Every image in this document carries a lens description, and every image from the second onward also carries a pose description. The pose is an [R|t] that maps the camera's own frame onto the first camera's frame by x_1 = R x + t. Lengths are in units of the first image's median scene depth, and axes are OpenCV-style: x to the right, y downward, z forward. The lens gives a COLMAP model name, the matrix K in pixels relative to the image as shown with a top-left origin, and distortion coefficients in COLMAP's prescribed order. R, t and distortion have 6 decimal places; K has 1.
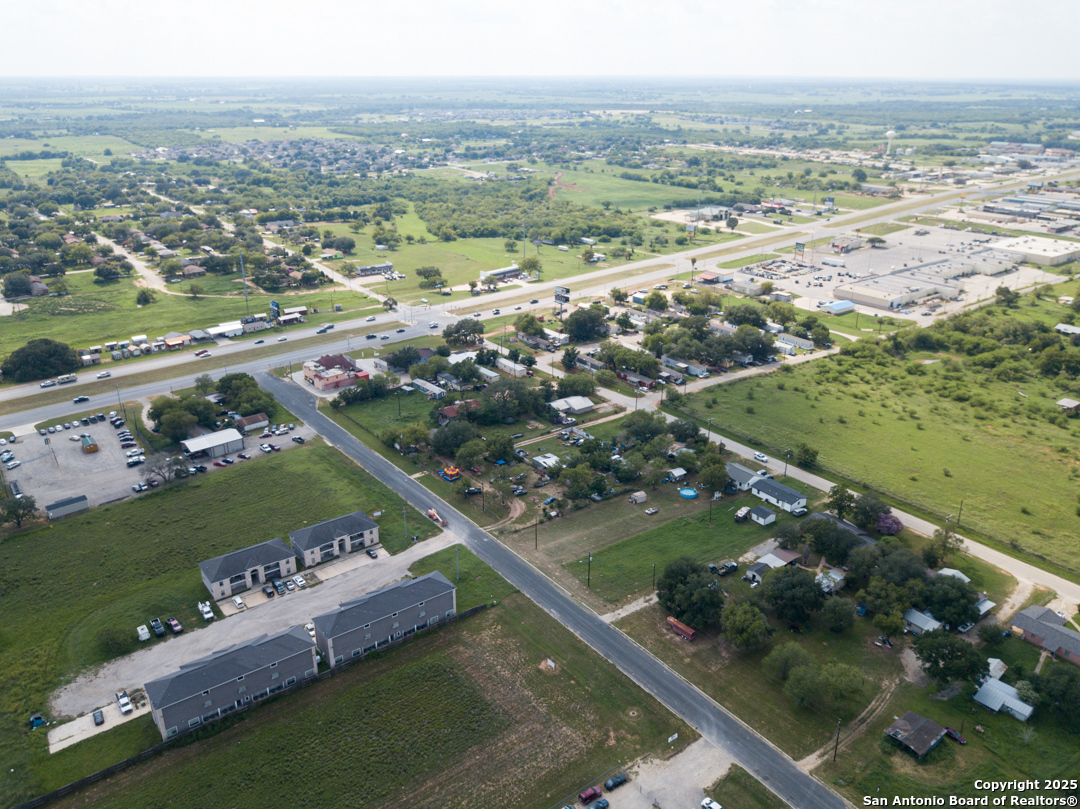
lens RADIAL K [[835.0, 0, 543.7], [0, 835.0, 393.8], [0, 0, 1]] dist [-0.000655, 0.002713]
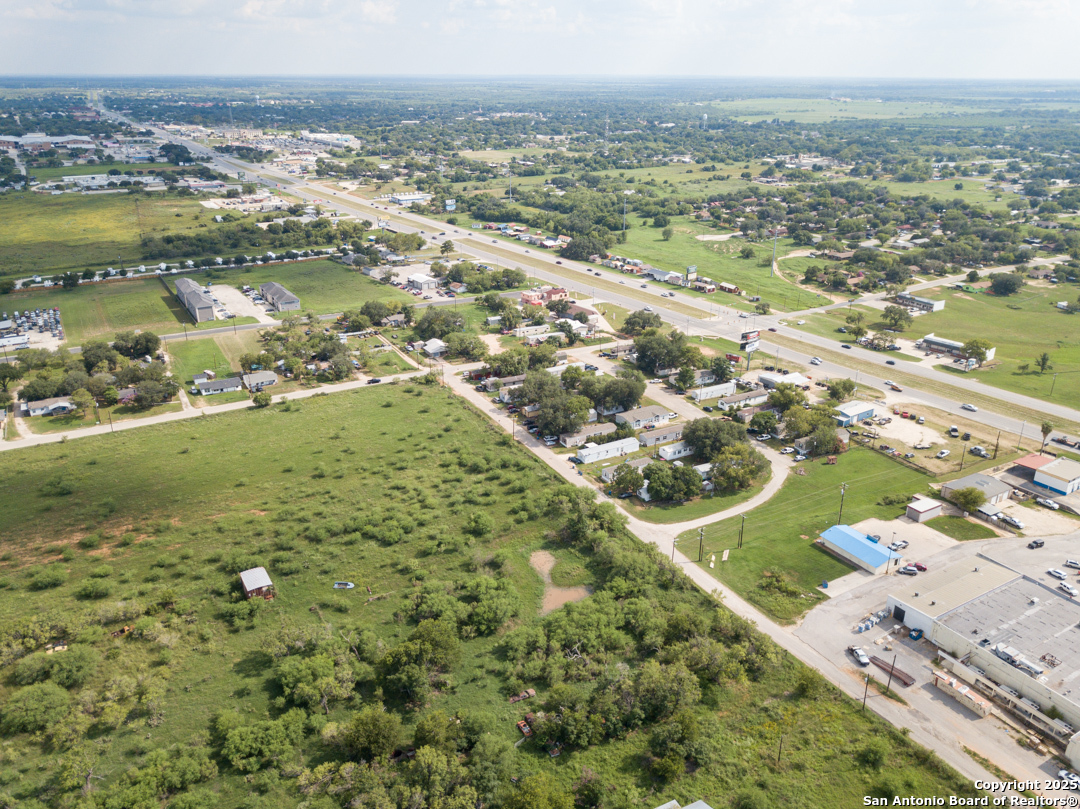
lens RADIAL K [[835.0, 0, 543.7], [0, 835.0, 393.8], [0, 0, 1]] dist [-0.000655, 0.002713]
pose [[-0.108534, 0.355716, -0.928271, 1.011666], [-0.361541, 0.855717, 0.370185, -0.376720], [0.926018, 0.375785, 0.035731, 0.996338]]
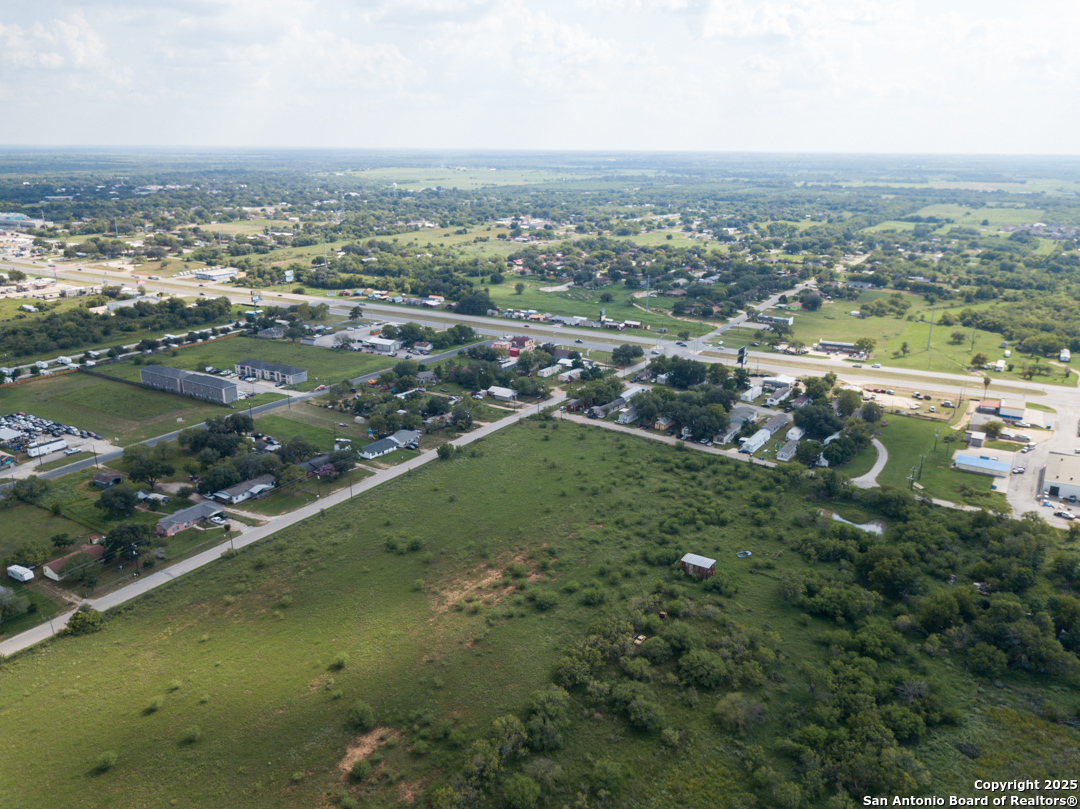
lens RADIAL K [[824.9, 0, 543.6], [0, 824.9, 425.7], [0, 0, 1]] dist [0.003619, -0.005384]
pose [[0.353103, 0.301751, -0.885587, 1.071921], [-0.343711, 0.922208, 0.177185, -0.167562], [0.870161, 0.241822, 0.429350, 0.456462]]
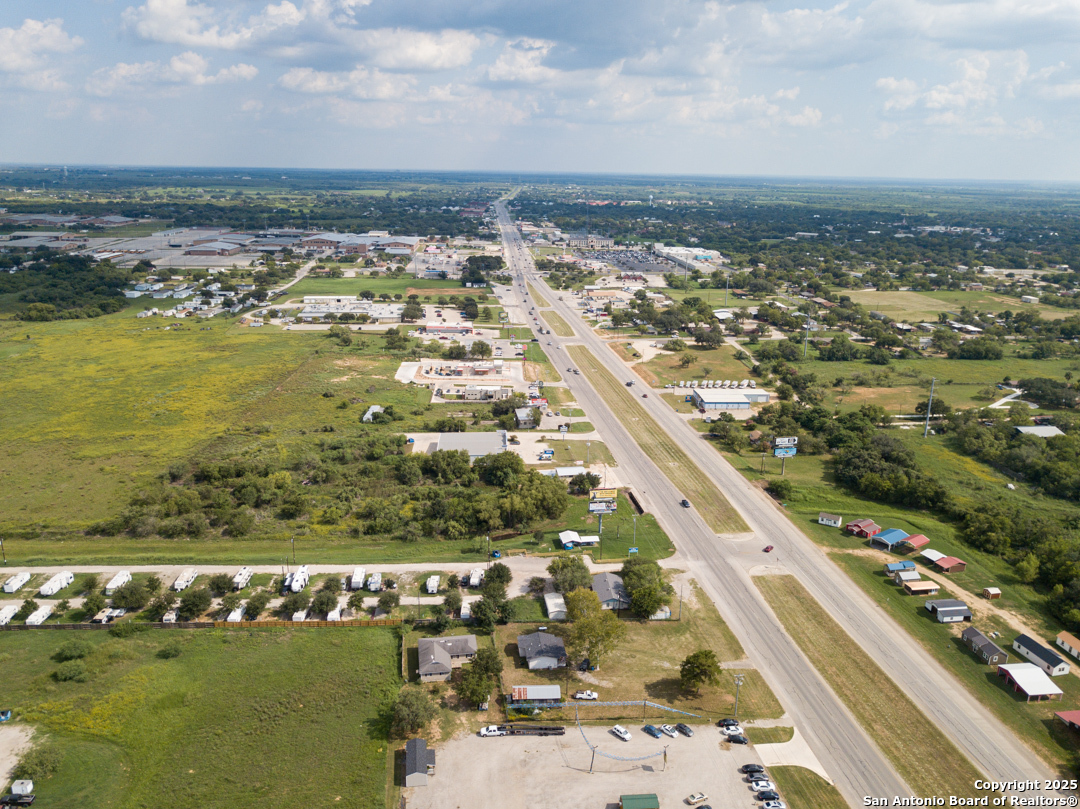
lens RADIAL K [[824.9, 0, 543.6], [0, 824.9, 425.7], [0, 0, 1]] dist [0.003619, -0.005384]
pose [[-0.553197, 0.236813, -0.798682, -0.098633], [-0.318332, 0.825891, 0.465369, -0.310257], [0.769830, 0.511687, -0.381495, 0.823274]]
